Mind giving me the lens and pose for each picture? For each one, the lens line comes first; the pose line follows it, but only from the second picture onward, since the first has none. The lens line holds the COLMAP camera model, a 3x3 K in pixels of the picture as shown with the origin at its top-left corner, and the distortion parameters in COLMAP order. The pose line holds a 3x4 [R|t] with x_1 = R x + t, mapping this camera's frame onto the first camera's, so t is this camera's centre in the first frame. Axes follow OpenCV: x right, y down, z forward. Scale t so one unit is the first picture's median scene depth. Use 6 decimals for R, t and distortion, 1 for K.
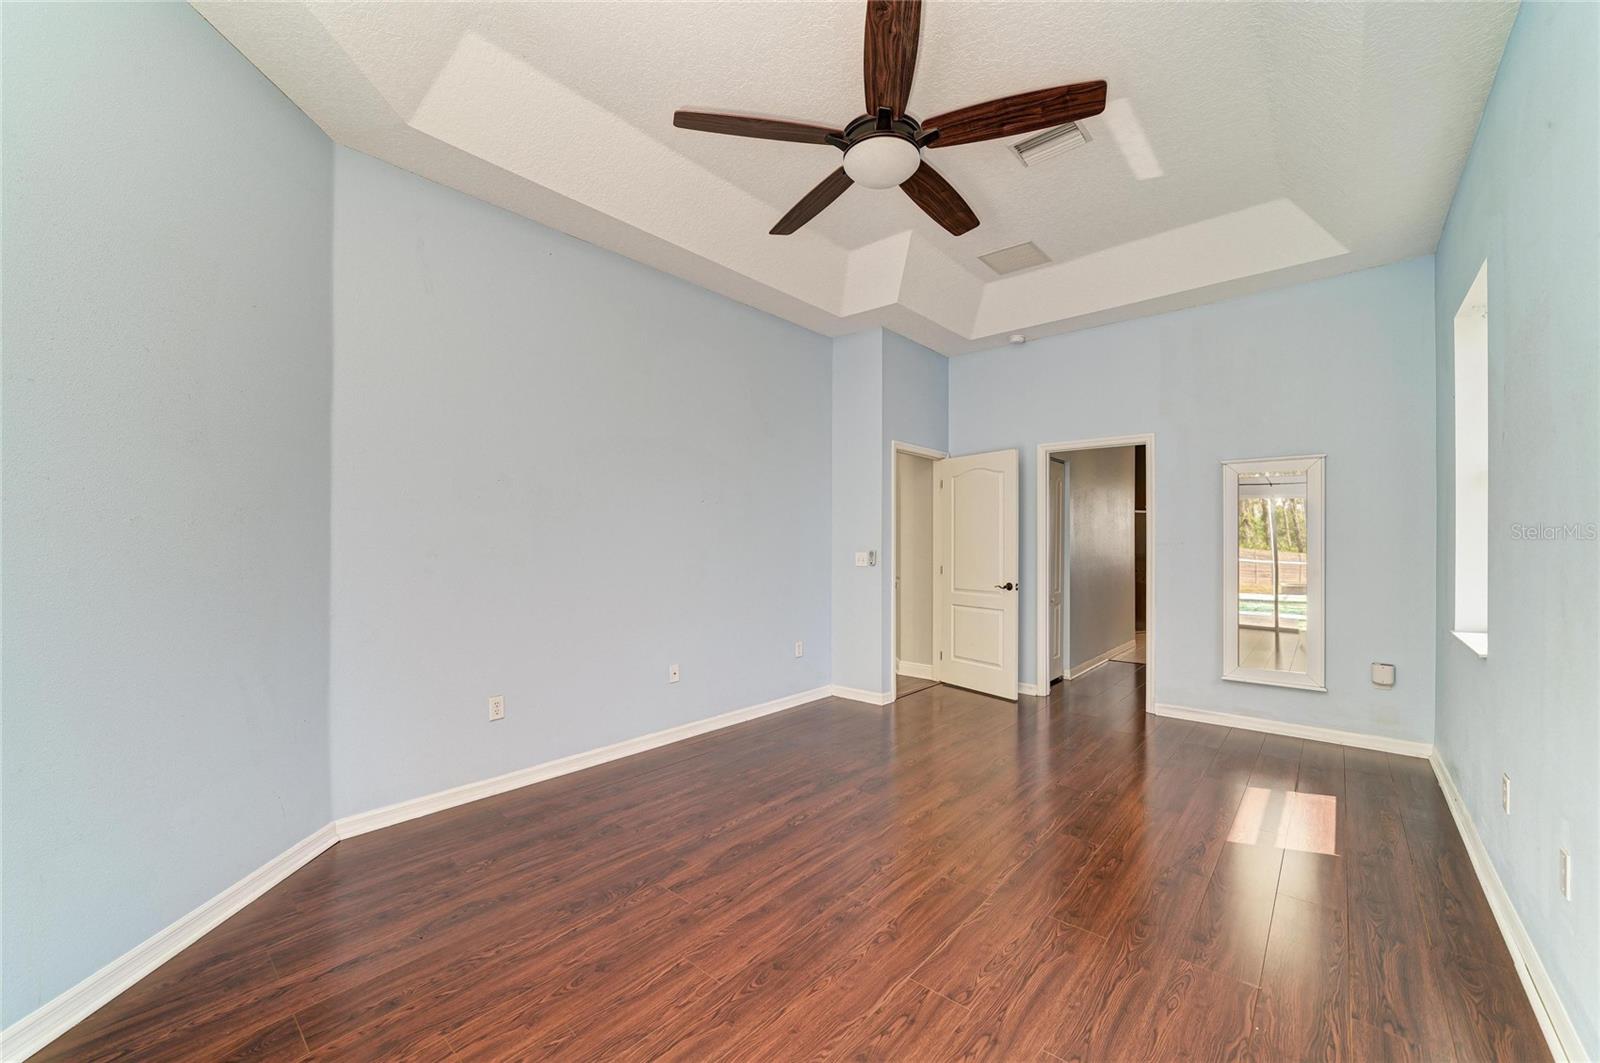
lens RADIAL K [[625.4, 0, 798.4], [0, 625.4, 541.9], [0, 0, 1]] dist [-0.011212, 0.001300]
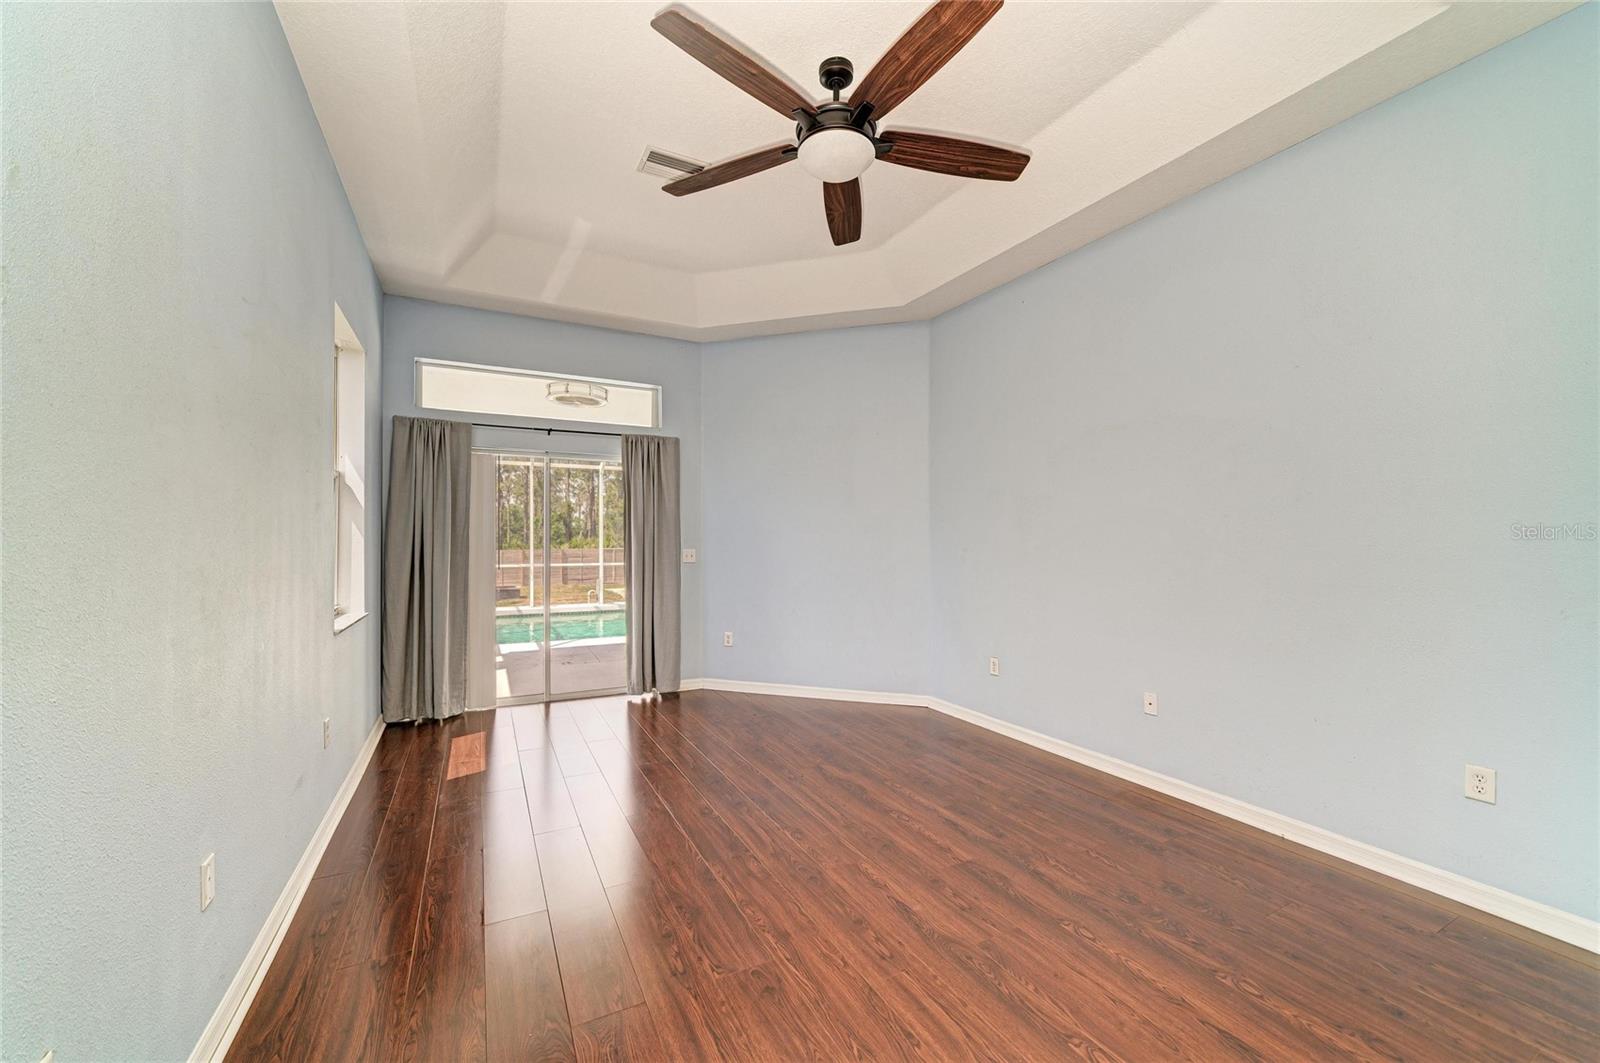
lens RADIAL K [[625.4, 0, 808.5], [0, 625.4, 539.6], [0, 0, 1]] dist [-0.011212, 0.001300]
pose [[-0.351374, -0.002697, -0.936231, 1.029475], [-0.002424, 0.999995, -0.001971, 0.002012], [0.936232, 0.001576, -0.351379, 1.257584]]
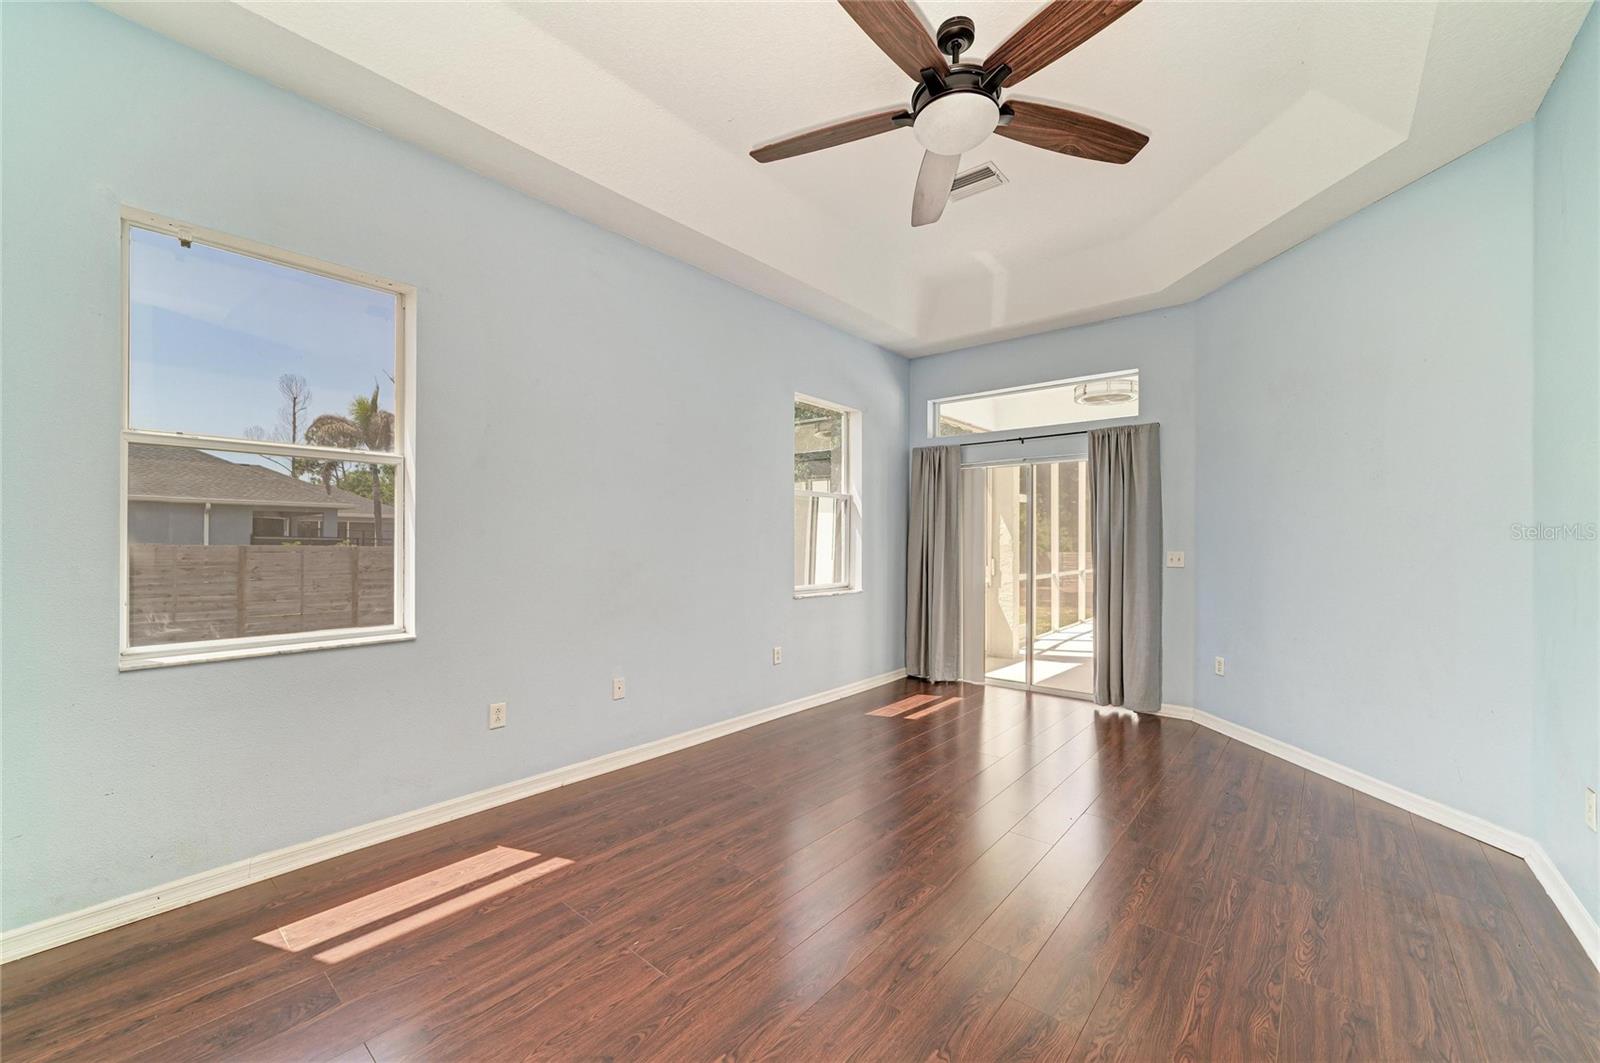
lens RADIAL K [[625.4, 0, 804.0], [0, 625.4, 538.9], [0, 0, 1]] dist [-0.011212, 0.001300]
pose [[-0.999764, -0.004586, -0.021231, 0.358805], [-0.004527, 0.999986, -0.002851, 0.004345], [0.021244, -0.002754, -0.999771, 1.835079]]
